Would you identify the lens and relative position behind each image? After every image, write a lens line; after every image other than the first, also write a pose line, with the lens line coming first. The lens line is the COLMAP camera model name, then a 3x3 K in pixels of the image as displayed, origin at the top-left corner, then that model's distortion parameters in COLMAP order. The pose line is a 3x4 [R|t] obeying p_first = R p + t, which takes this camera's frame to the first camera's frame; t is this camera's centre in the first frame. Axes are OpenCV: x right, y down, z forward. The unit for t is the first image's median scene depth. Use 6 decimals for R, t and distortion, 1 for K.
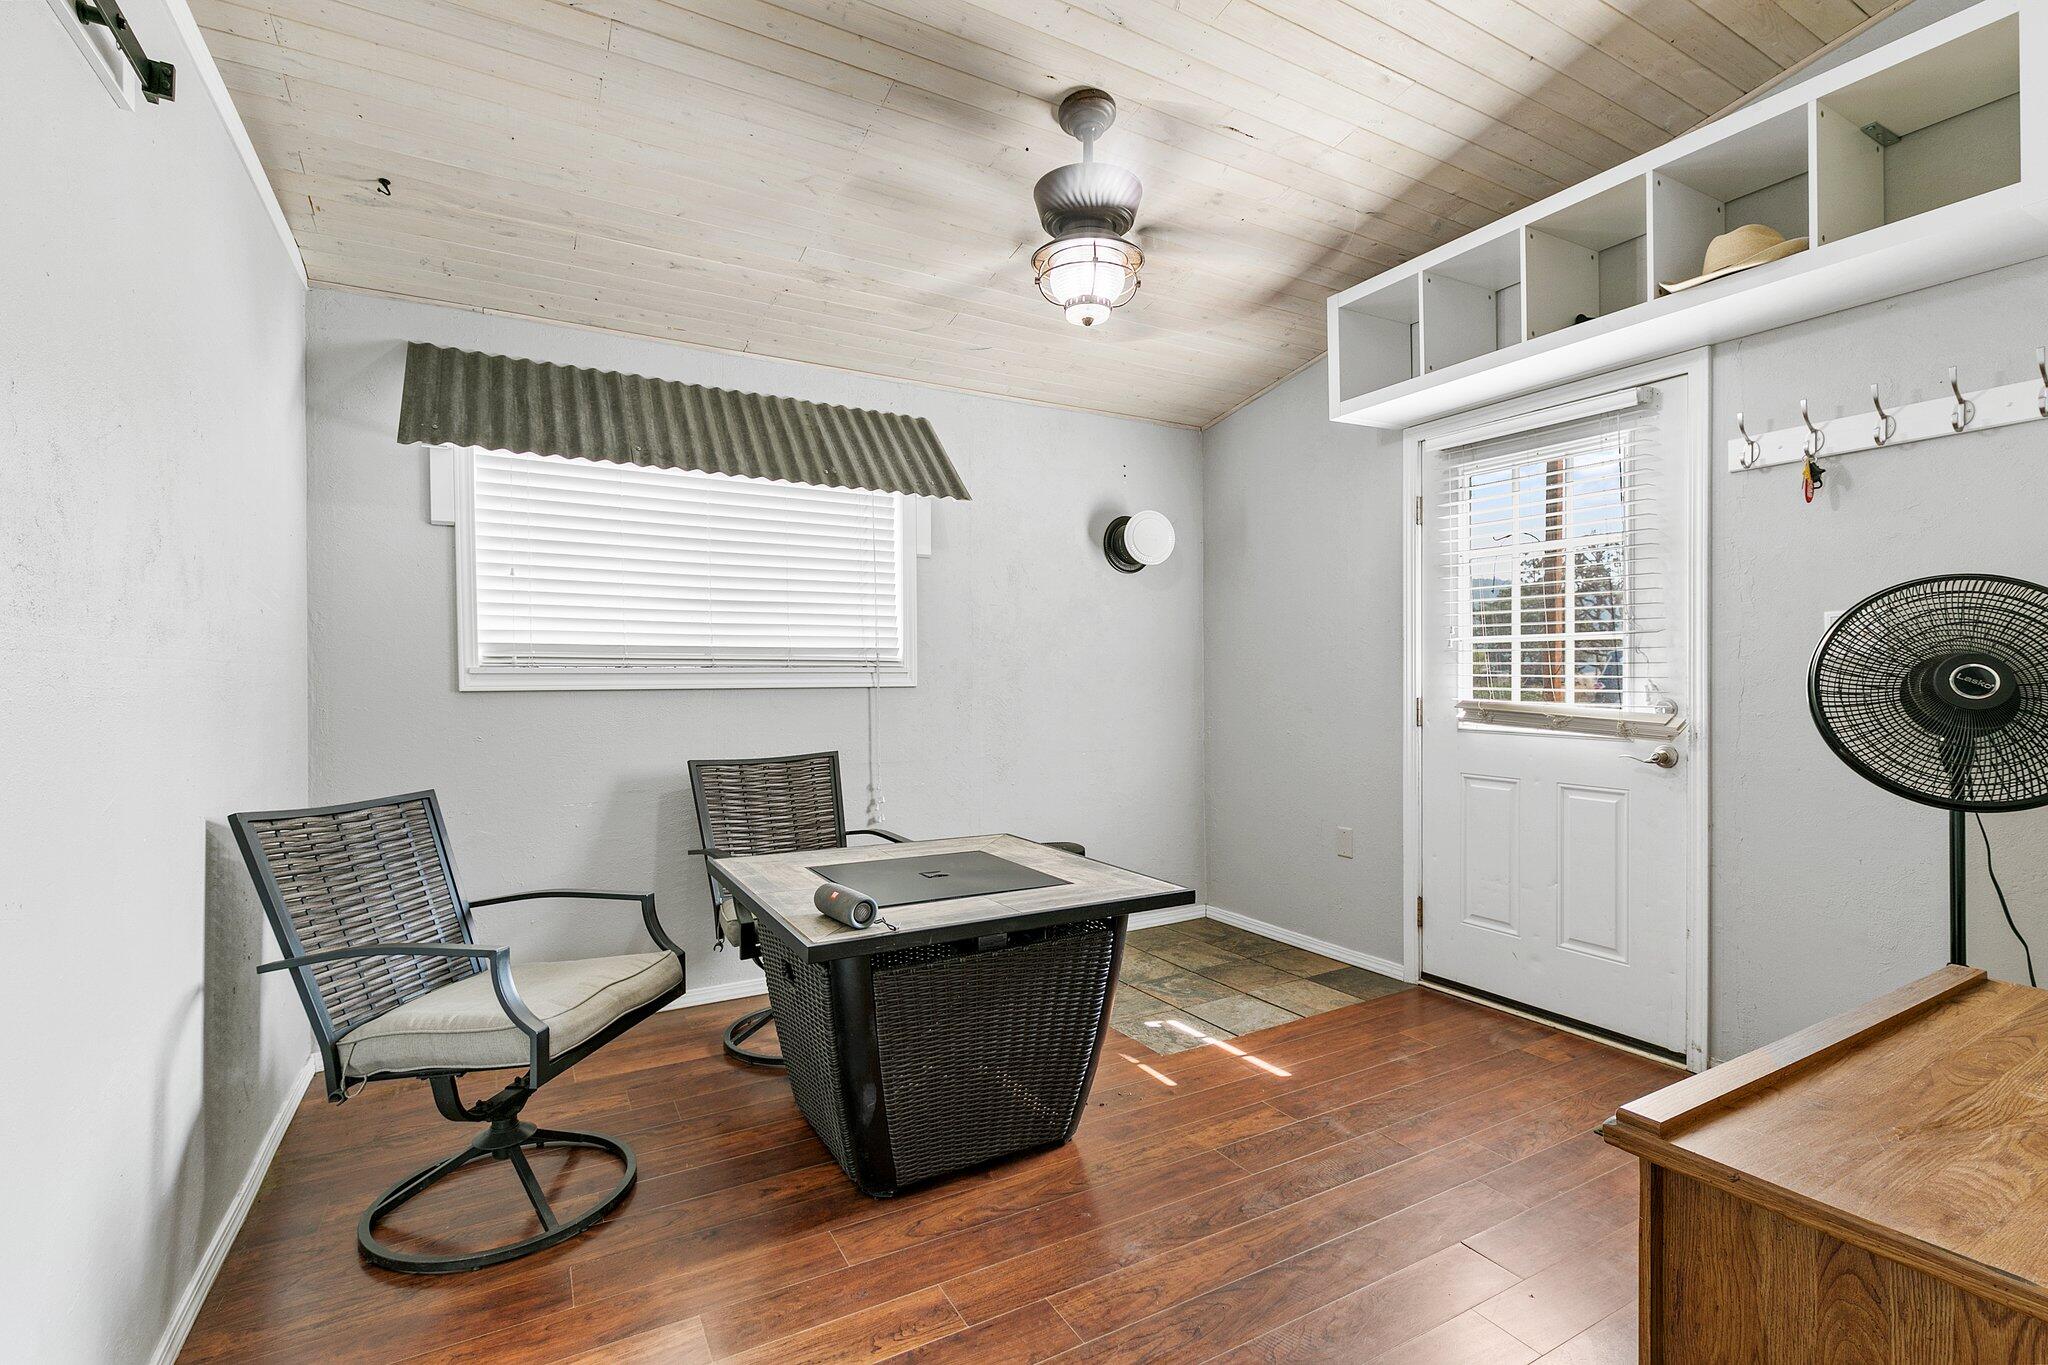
lens RADIAL K [[919.4, 0, 1020.4], [0, 919.4, 681.3], [0, 0, 1]] dist [-0.005000, 0.001579]
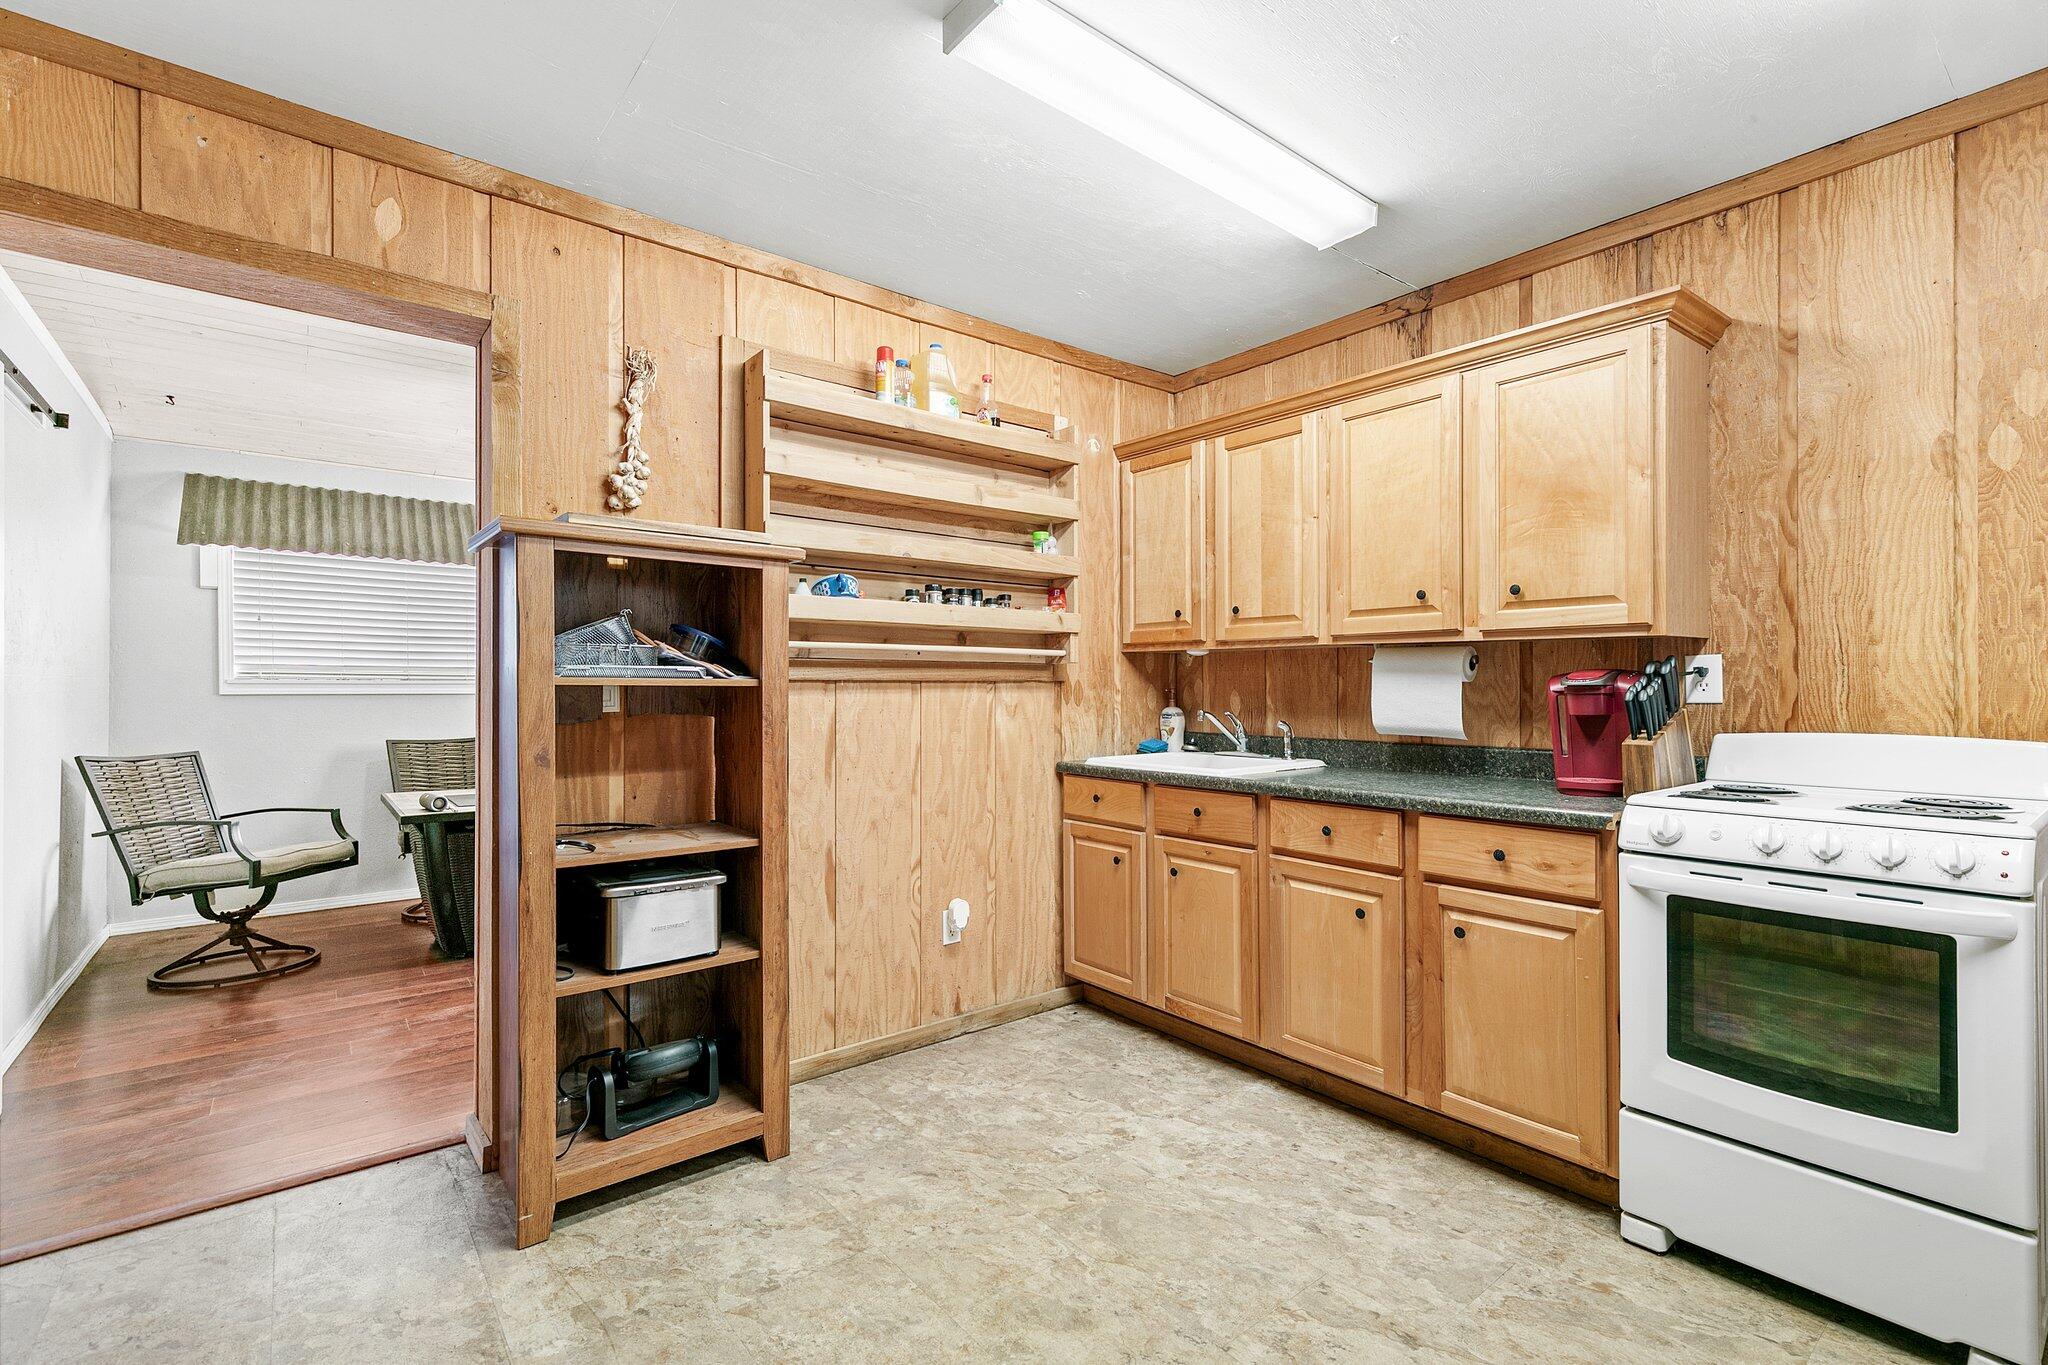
lens RADIAL K [[919.4, 0, 1045.8], [0, 919.4, 683.0], [0, 0, 1]] dist [-0.005000, 0.001579]
pose [[0.985569, 0.006447, 0.169150, 0.556309], [-0.004552, 0.999922, -0.011590, 0.003229], [-0.169212, 0.010653, 0.985522, -0.843952]]
